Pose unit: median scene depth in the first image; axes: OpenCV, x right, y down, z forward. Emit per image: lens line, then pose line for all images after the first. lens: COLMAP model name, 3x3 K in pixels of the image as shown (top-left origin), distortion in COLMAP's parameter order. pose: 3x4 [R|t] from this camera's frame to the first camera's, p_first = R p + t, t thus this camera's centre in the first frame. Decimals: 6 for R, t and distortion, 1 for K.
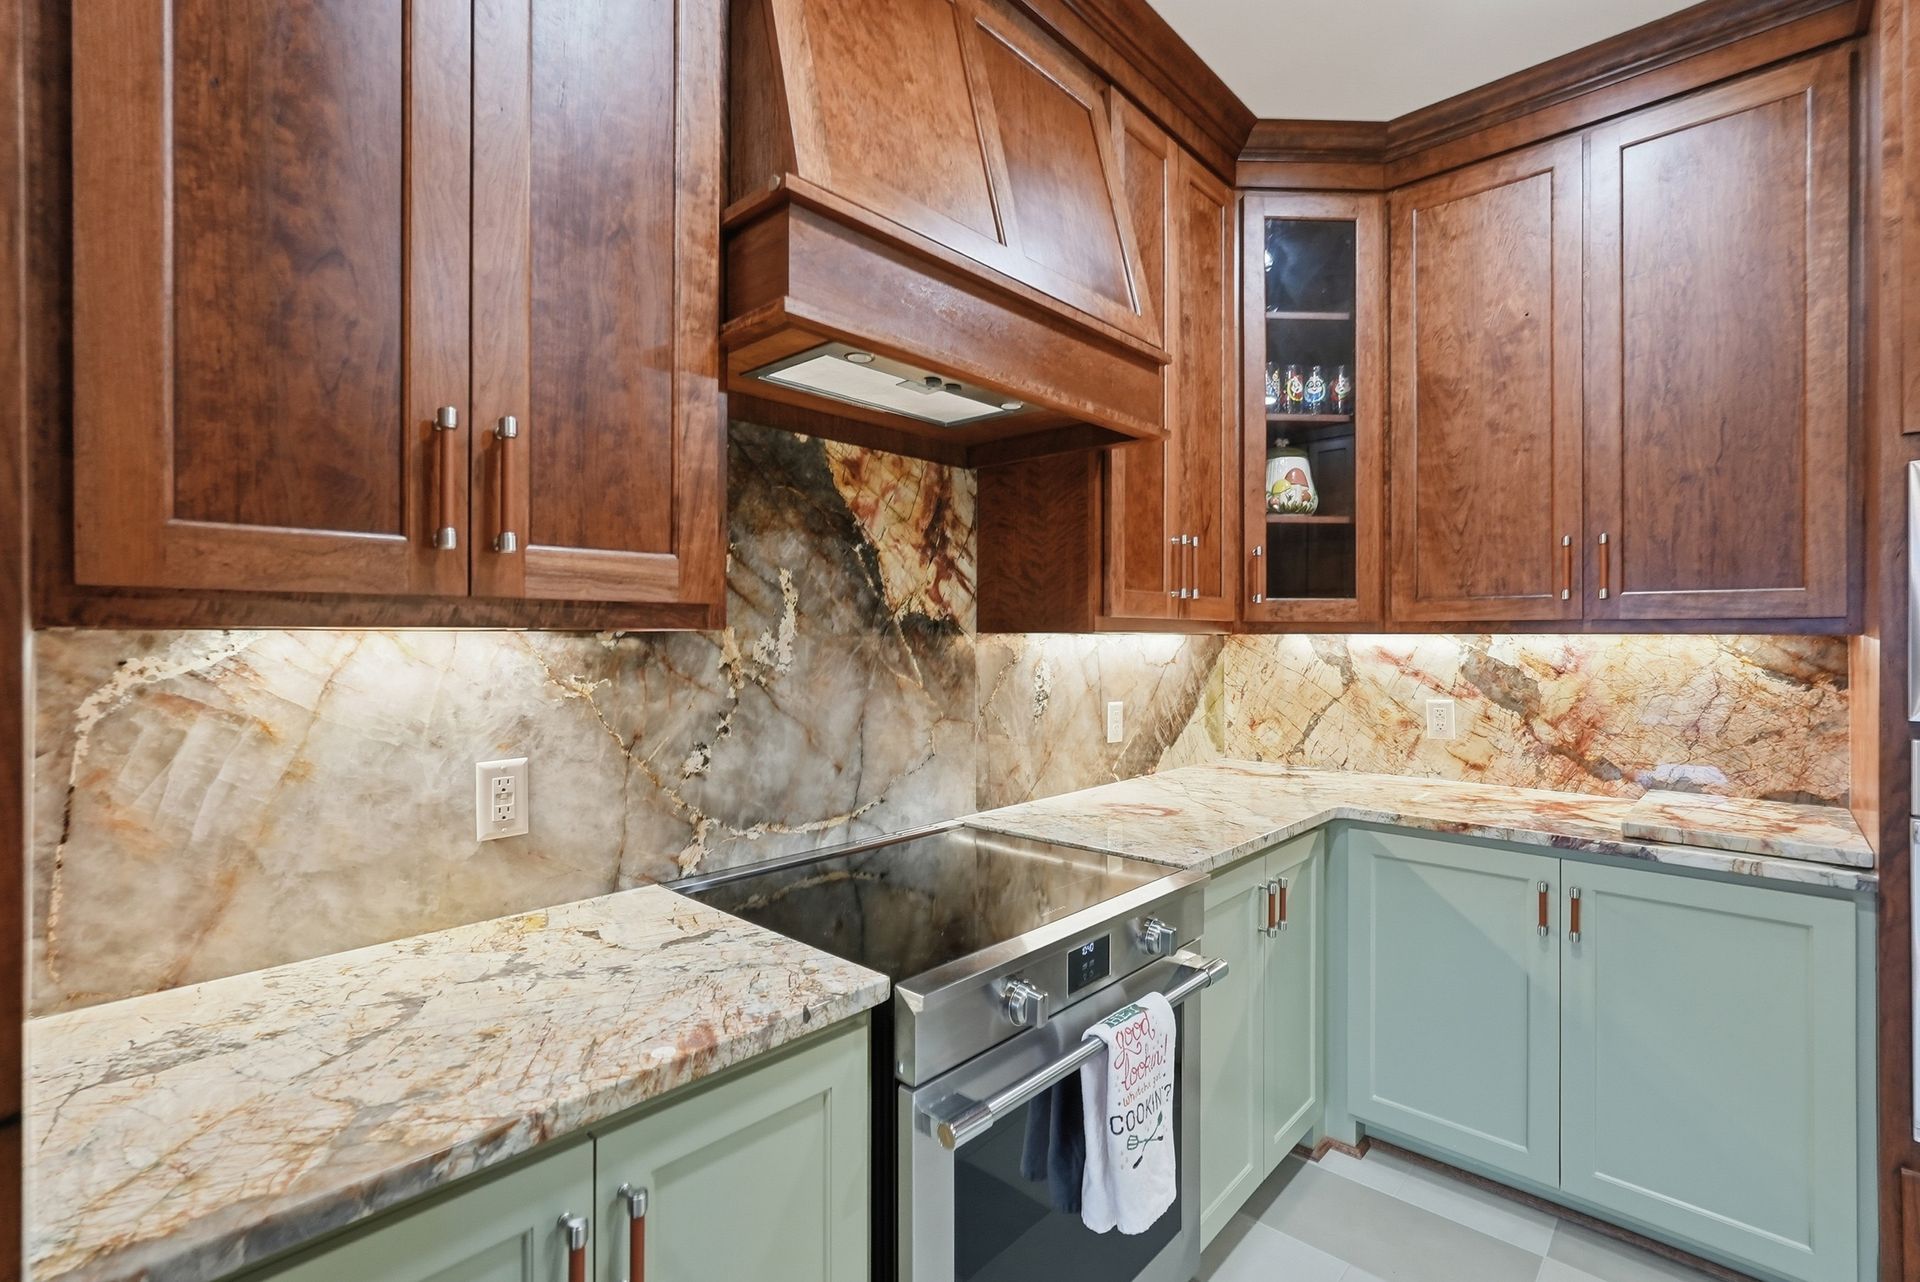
lens RADIAL K [[837.5, 0, 965.8], [0, 837.5, 641.0], [0, 0, 1]] dist [-0.001411, 0.001484]
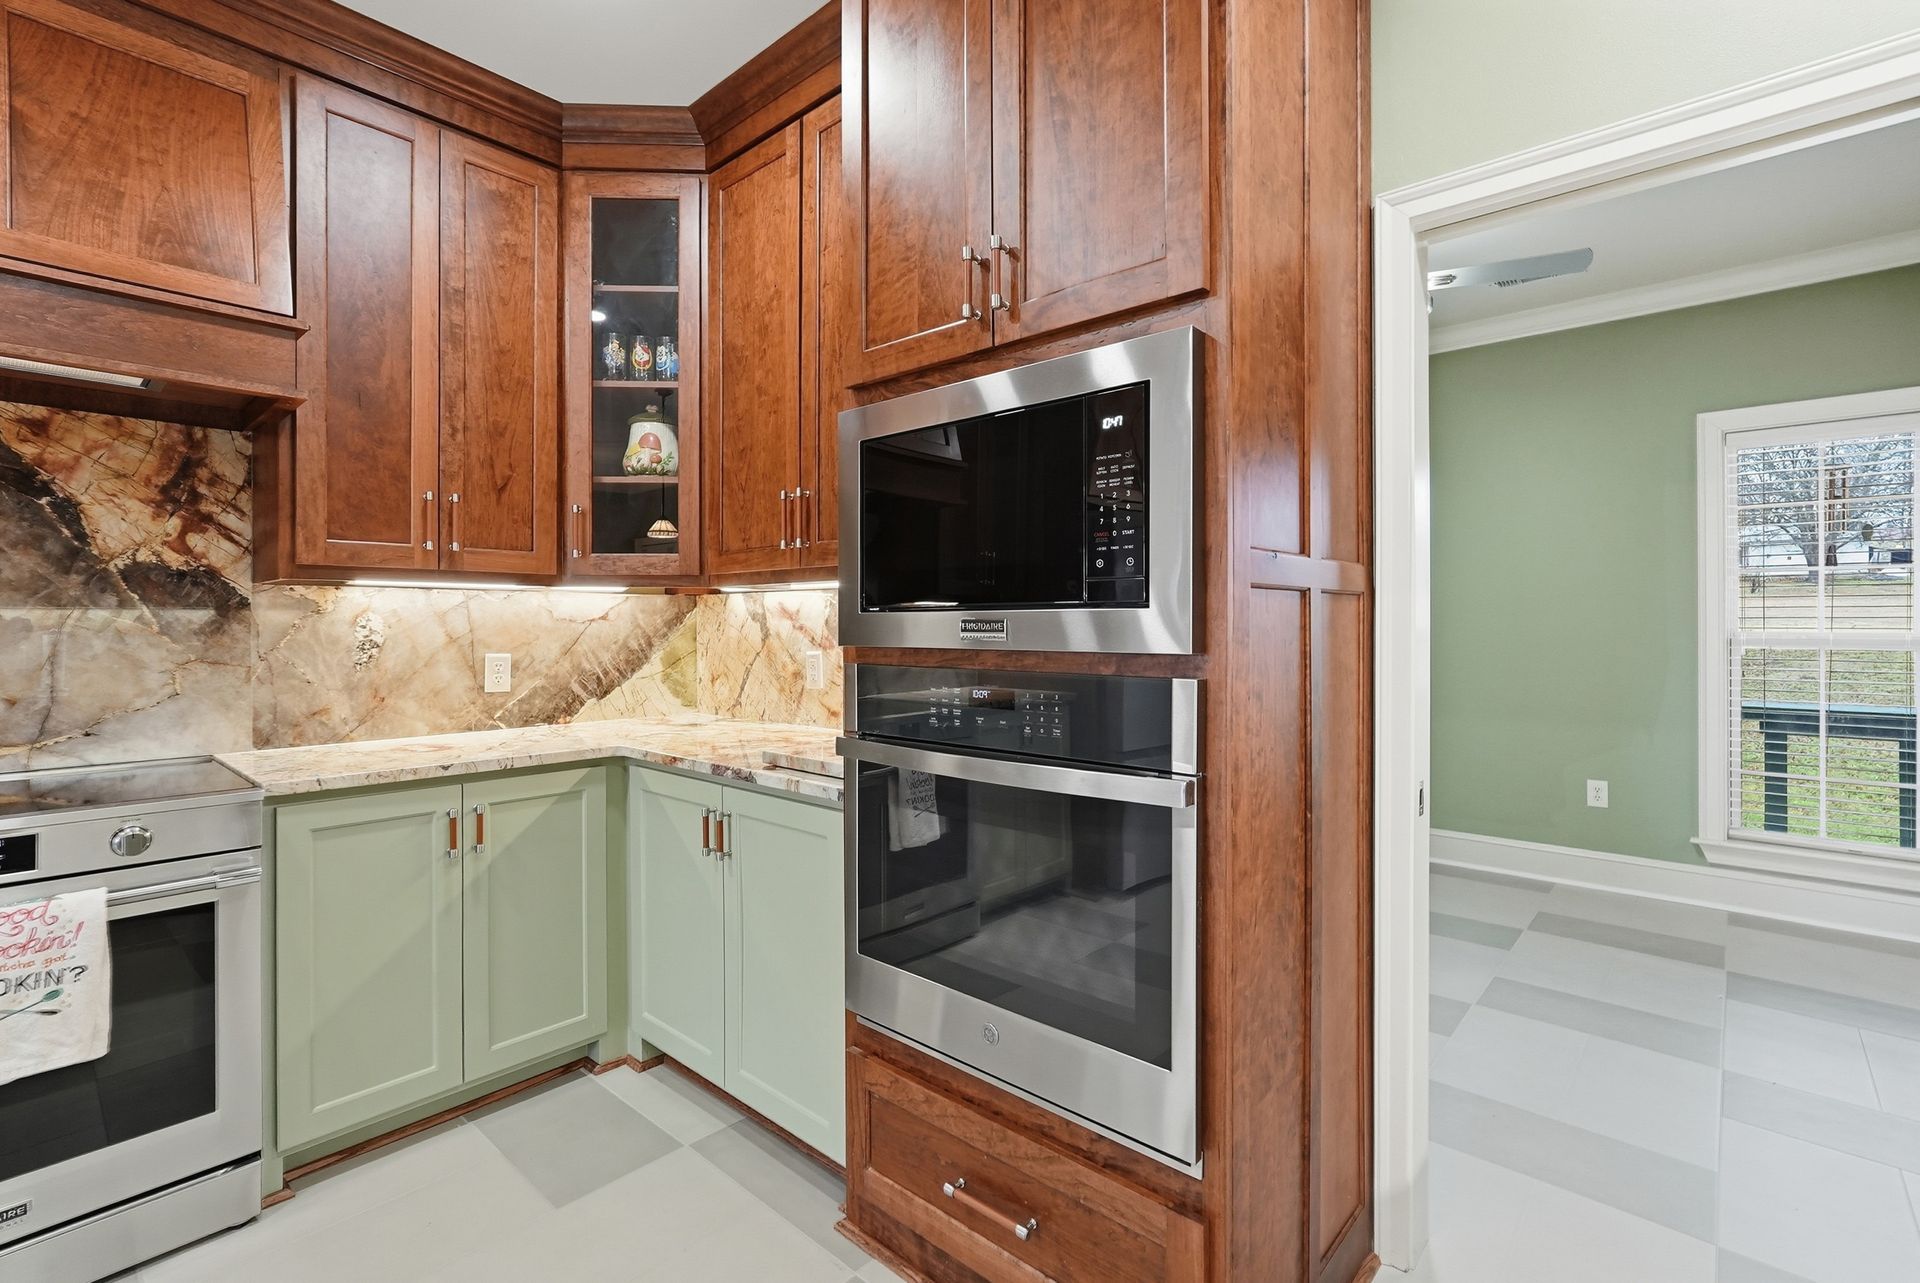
lens RADIAL K [[837.5, 0, 956.0], [0, 837.5, 632.8], [0, 0, 1]] dist [-0.001411, 0.001484]
pose [[0.999993, -0.003446, -0.001168, 0.917581], [0.003450, 0.999988, 0.003615, 0.052925], [0.001156, -0.003619, 0.999993, -0.075497]]
